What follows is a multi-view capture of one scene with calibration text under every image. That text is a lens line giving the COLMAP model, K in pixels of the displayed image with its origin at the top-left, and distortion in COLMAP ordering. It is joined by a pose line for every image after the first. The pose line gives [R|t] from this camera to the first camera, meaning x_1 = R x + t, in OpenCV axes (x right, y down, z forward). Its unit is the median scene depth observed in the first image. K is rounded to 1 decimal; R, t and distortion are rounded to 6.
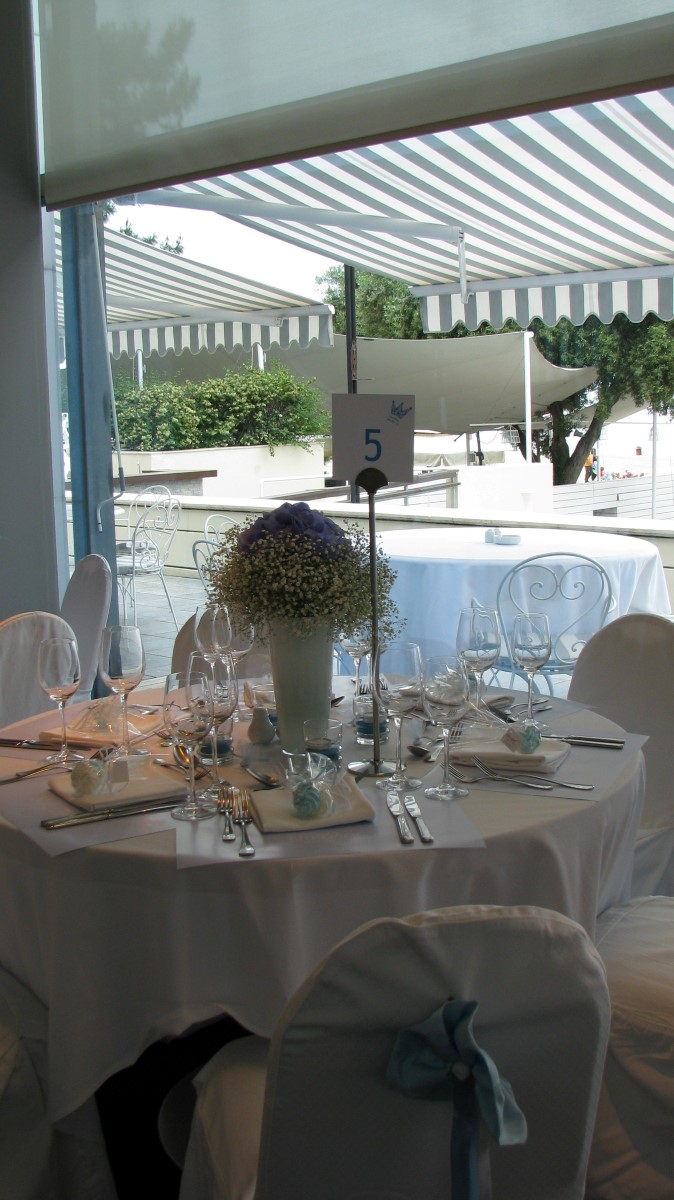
lens RADIAL K [[1405.8, 0, 336.3], [0, 1405.8, 599.1], [0, 0, 1]] dist [-0.158118, 0.000000]
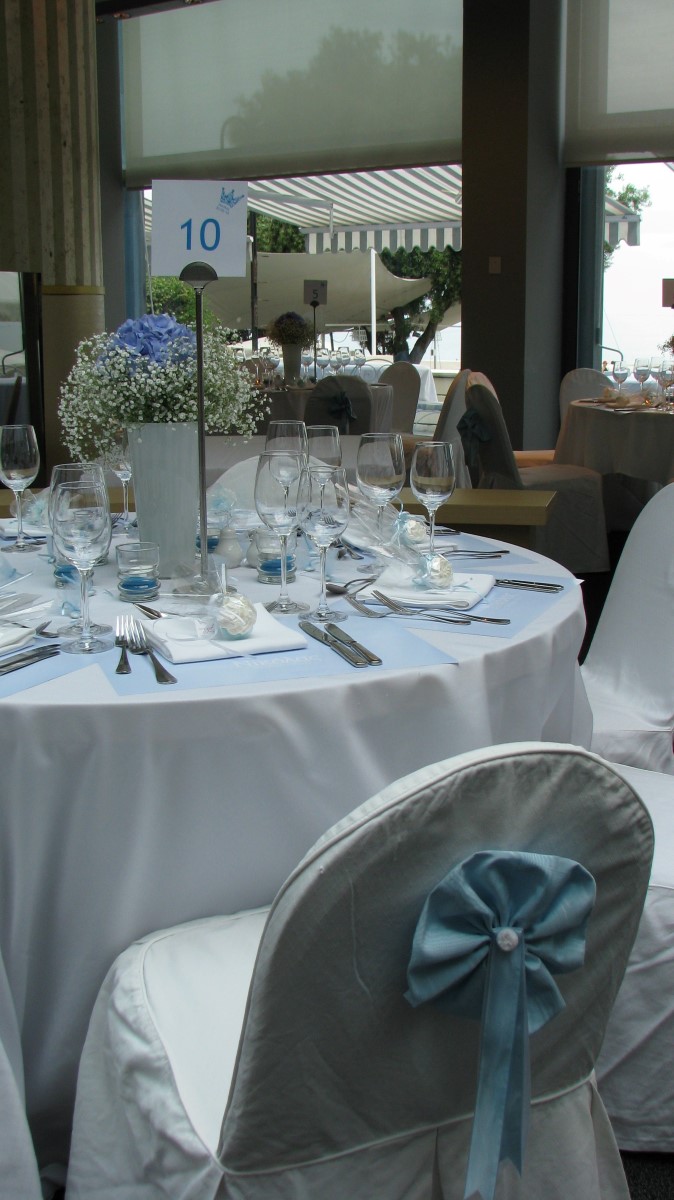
lens RADIAL K [[1405.8, 0, 338.2], [0, 1405.8, 600.5], [0, 0, 1]] dist [-0.158118, 0.000000]
pose [[0.994125, -0.003375, 0.108184, -0.023148], [-0.003553, 0.997958, 0.063777, 0.033648], [-0.108179, -0.063786, 0.992083, -0.197104]]
